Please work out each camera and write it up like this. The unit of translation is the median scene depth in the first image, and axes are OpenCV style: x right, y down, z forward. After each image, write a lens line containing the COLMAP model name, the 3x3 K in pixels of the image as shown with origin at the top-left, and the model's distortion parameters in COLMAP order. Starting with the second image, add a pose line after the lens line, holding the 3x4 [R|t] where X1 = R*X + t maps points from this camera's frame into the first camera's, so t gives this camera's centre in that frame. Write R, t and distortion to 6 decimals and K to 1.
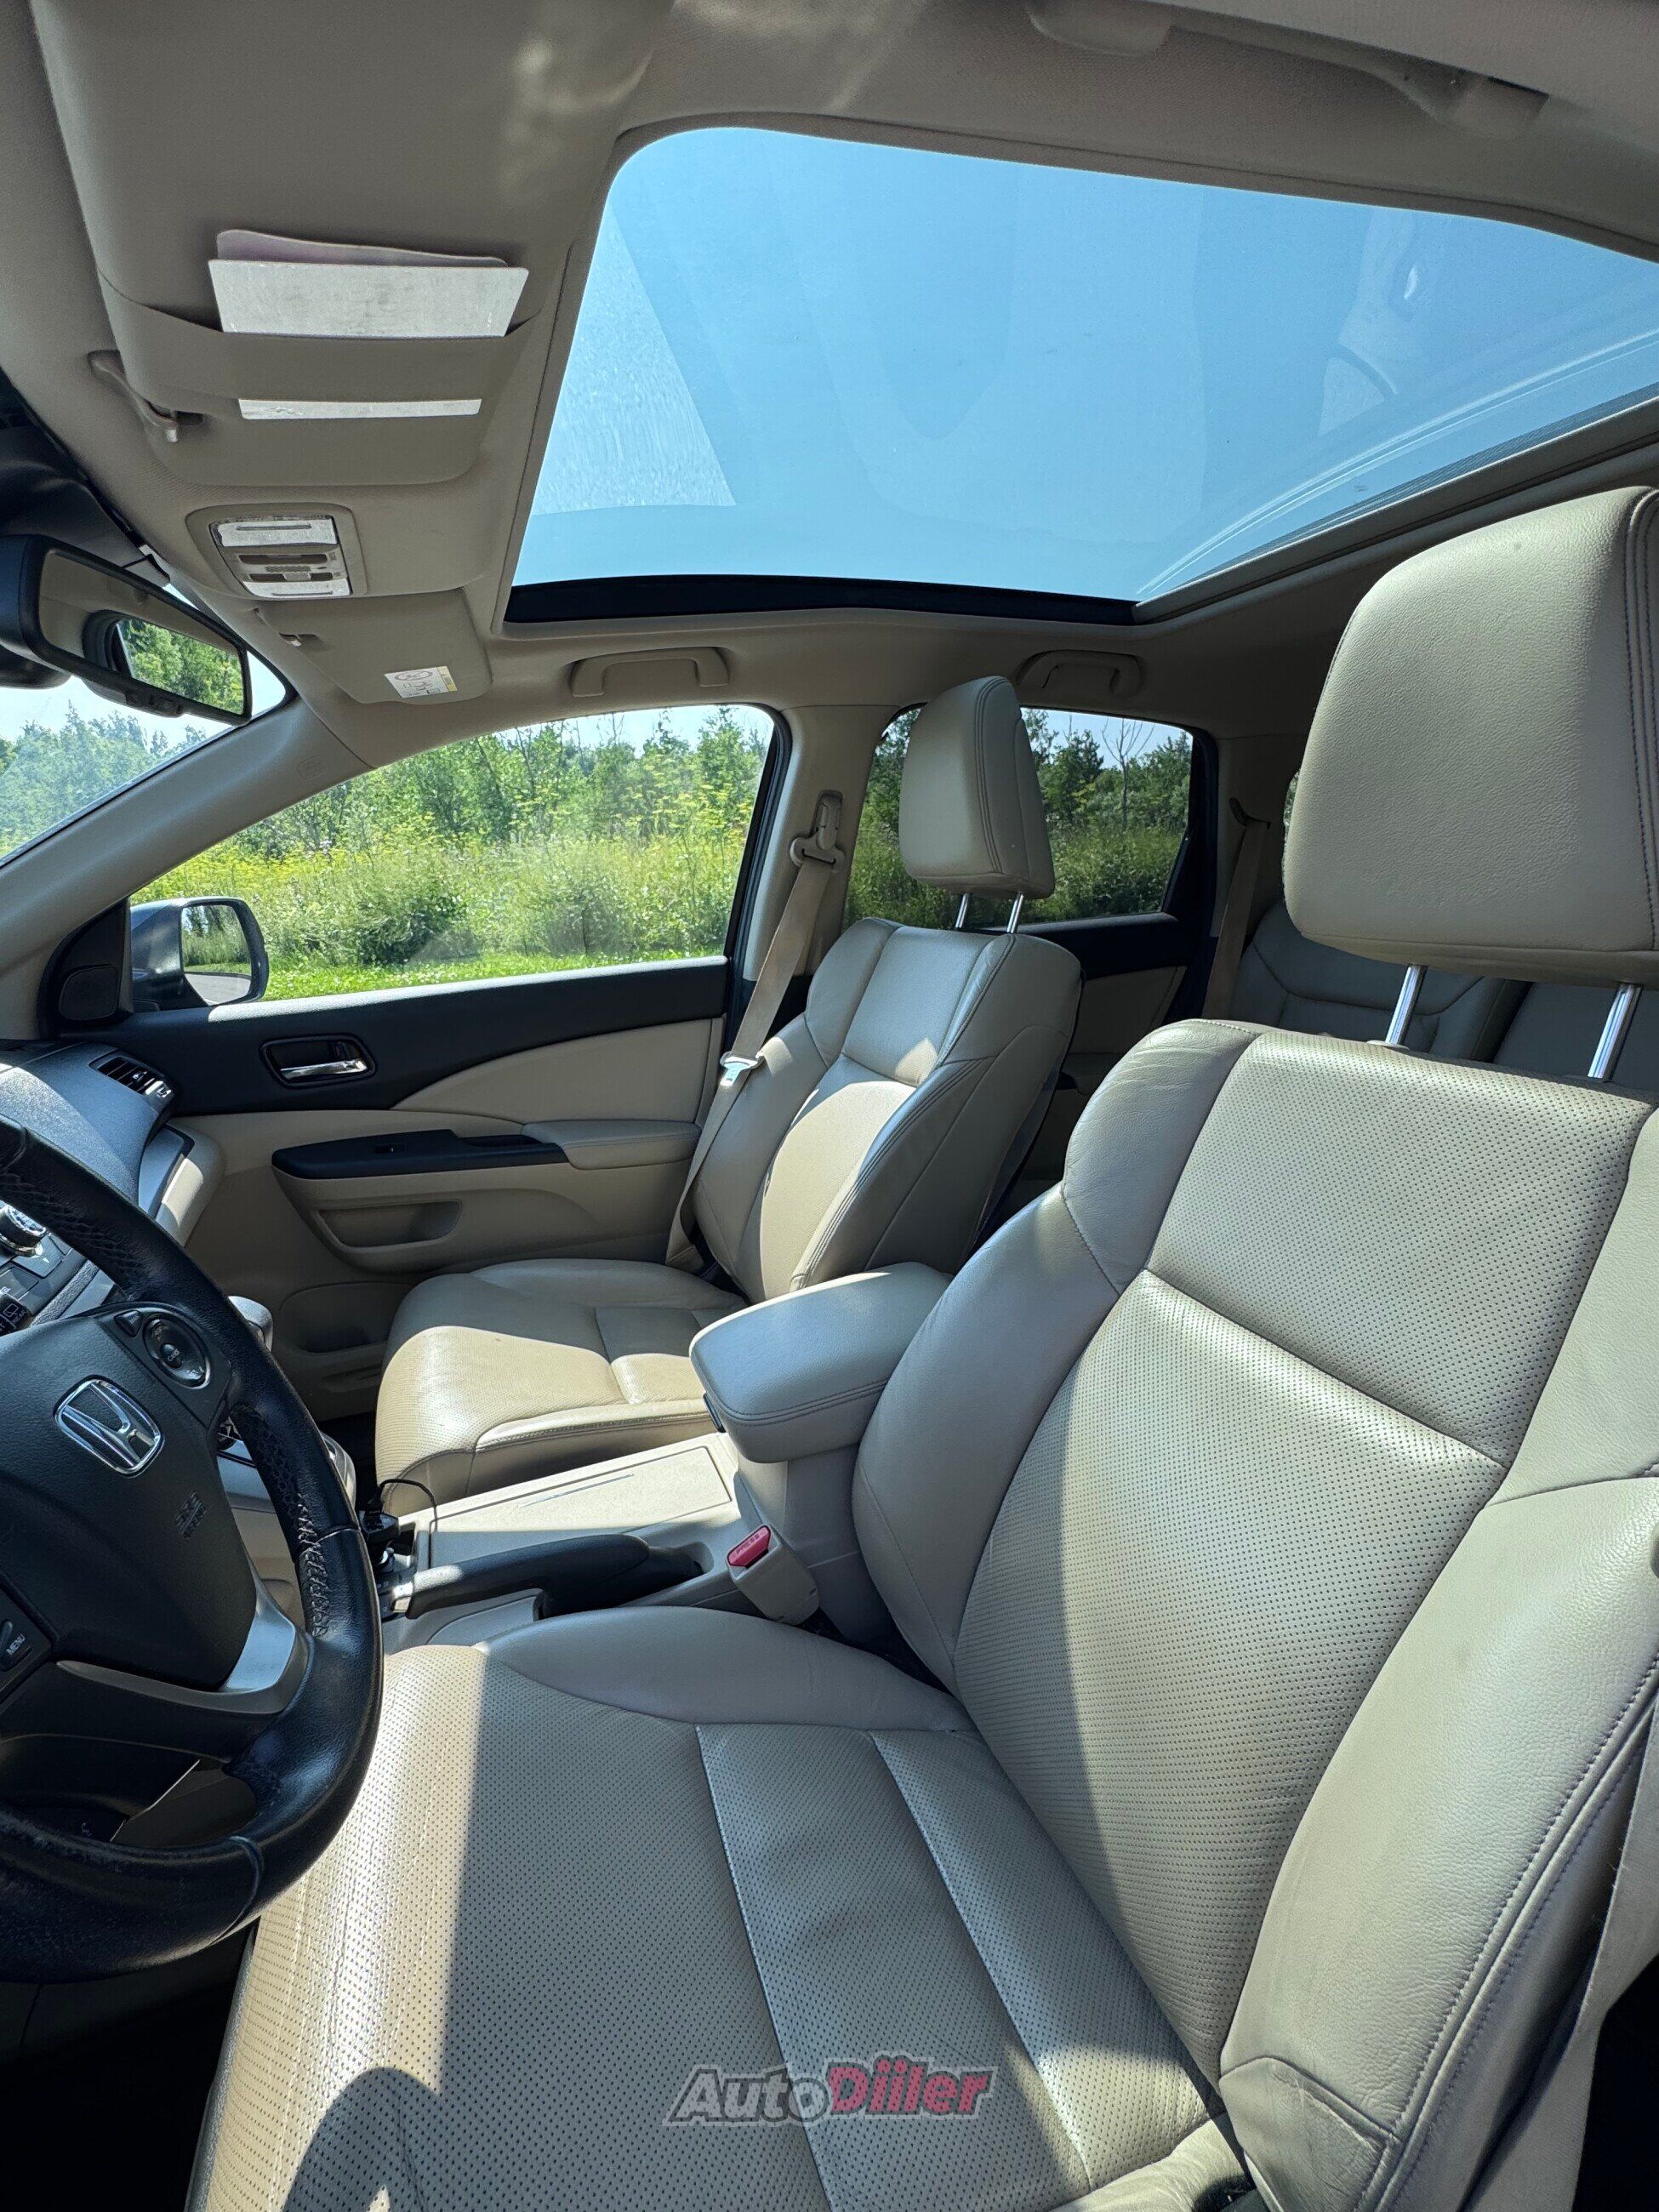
lens RADIAL K [[968.6, 0, 823.5], [0, 968.6, 1116.7], [0, 0, 1]] dist [-0.004349, -0.000410]
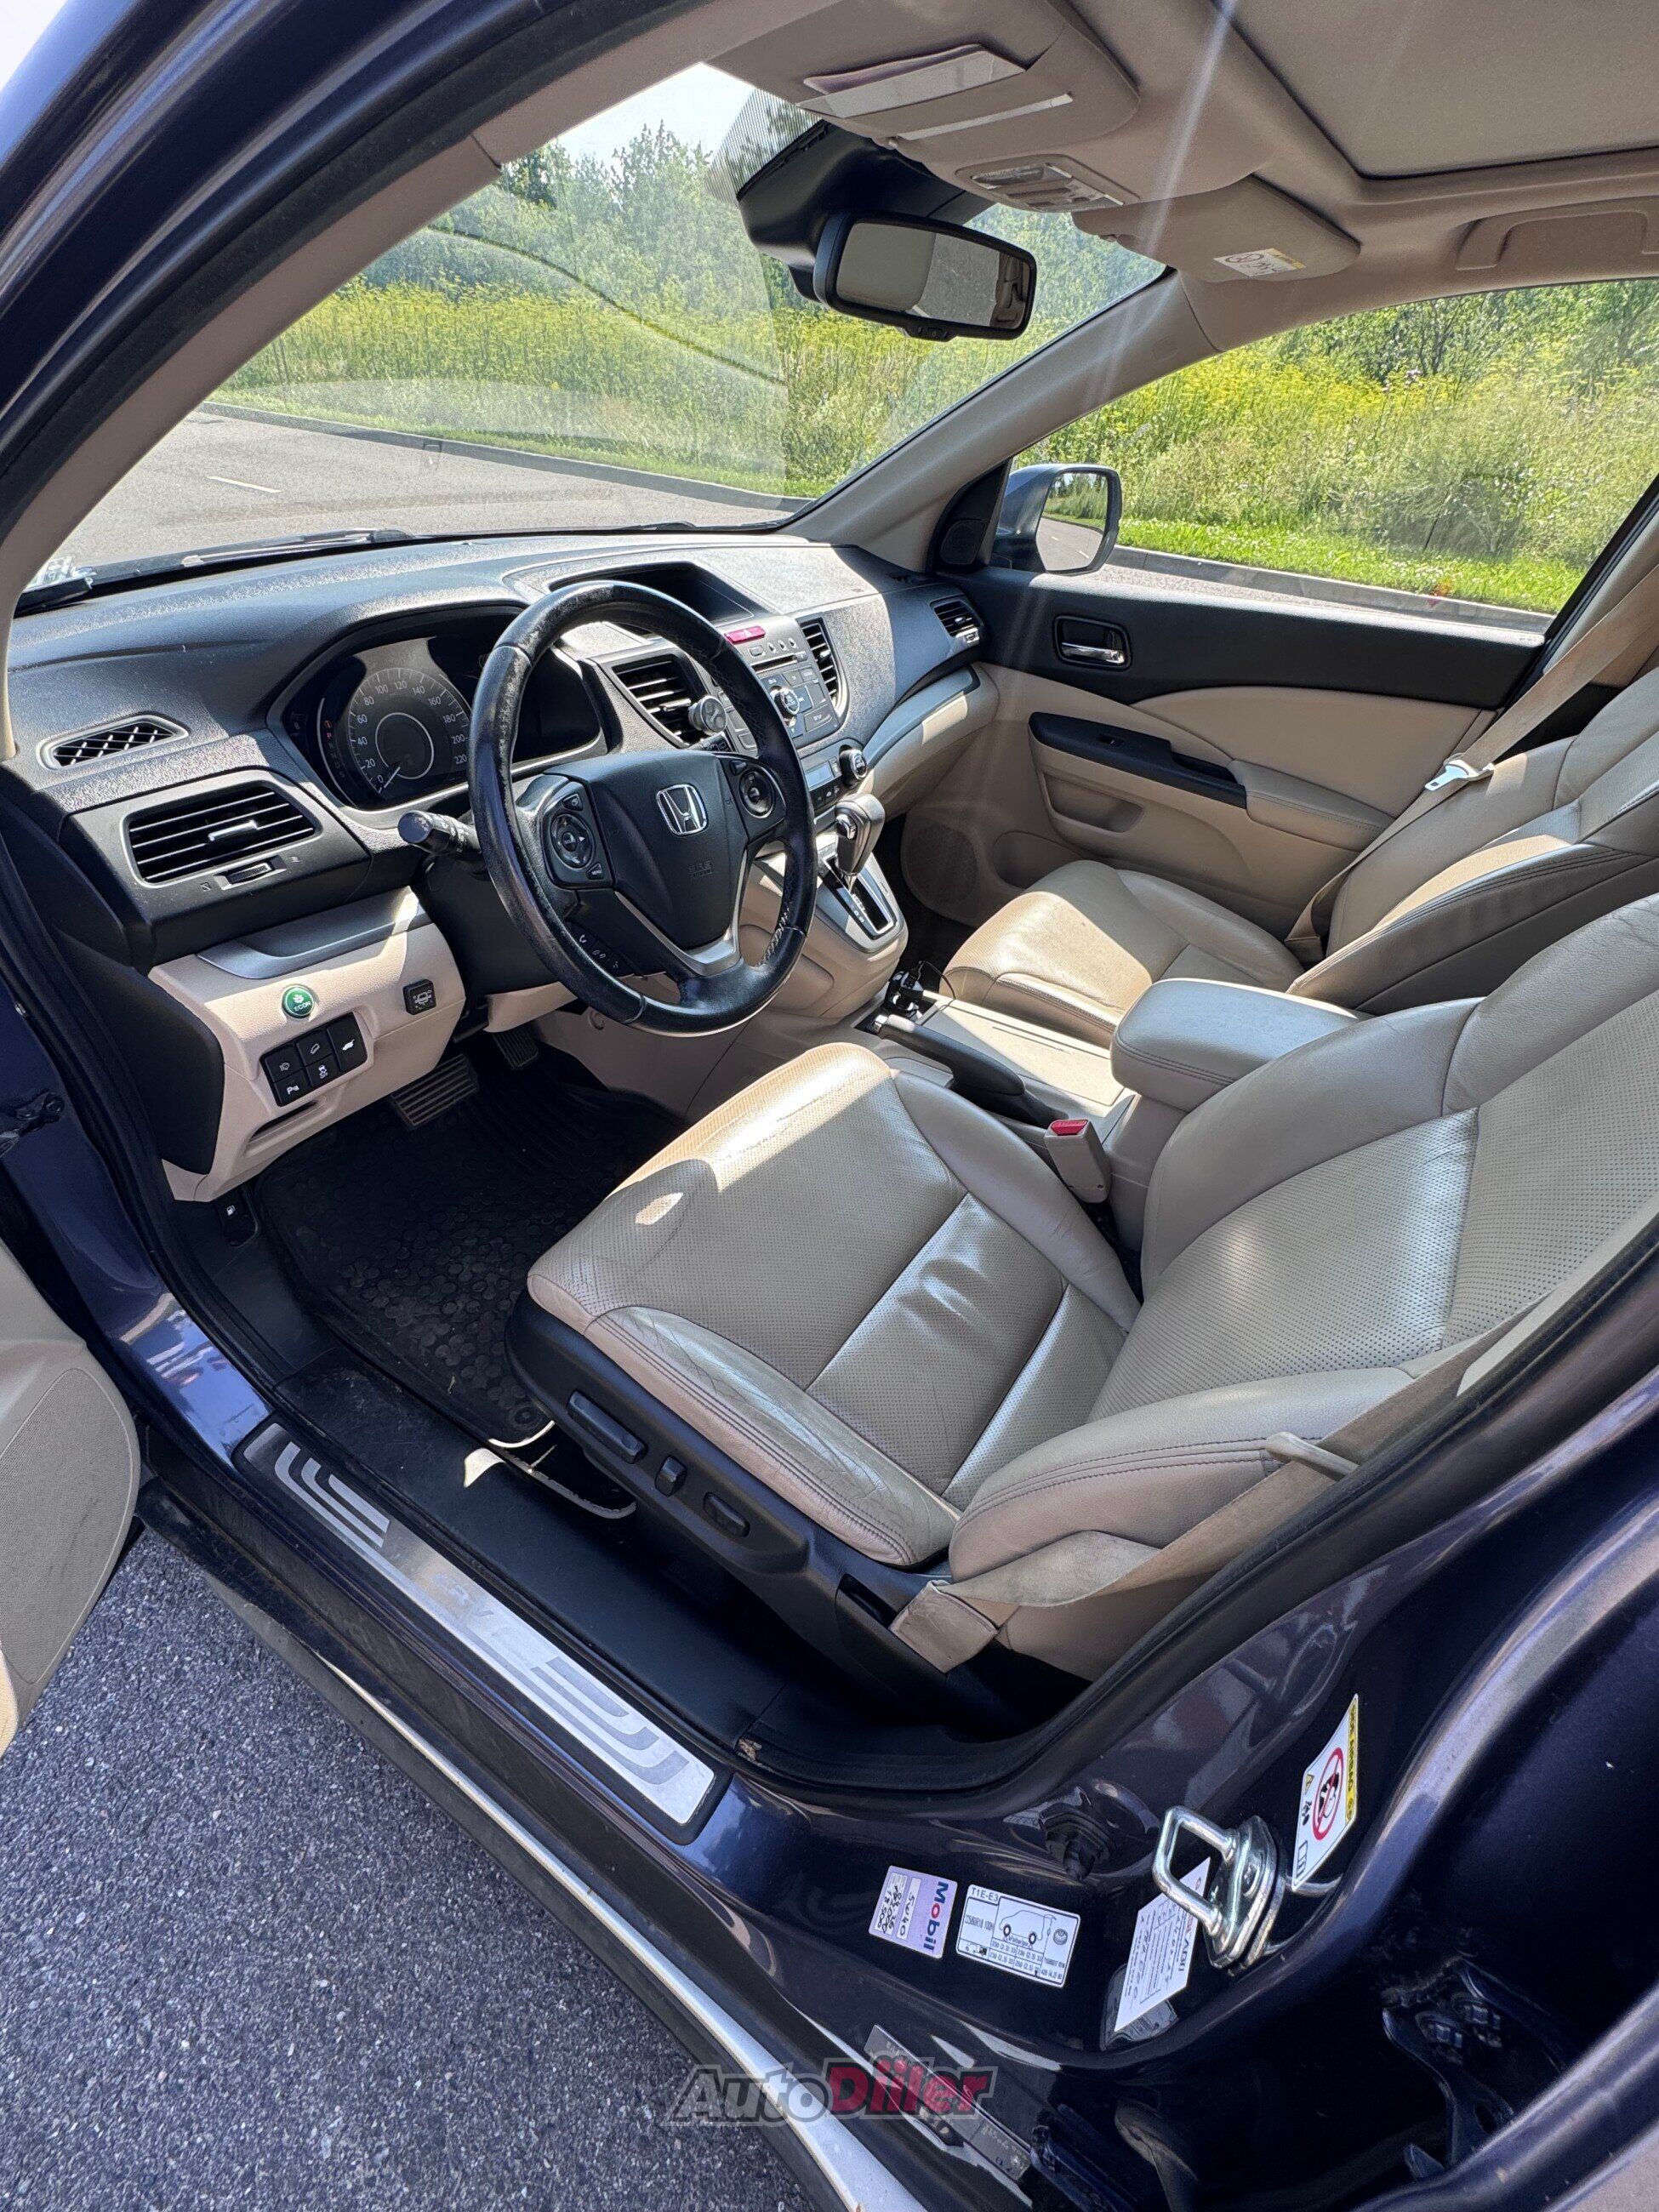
lens RADIAL K [[968.6, 0, 825.3], [0, 968.6, 1116.2], [0, 0, 1]] dist [-0.004349, -0.000410]
pose [[0.586246, 0.549946, -0.594874, 0.297638], [-0.282404, 0.826959, 0.486196, -0.063767], [0.759318, -0.117036, 0.640108, -0.050912]]
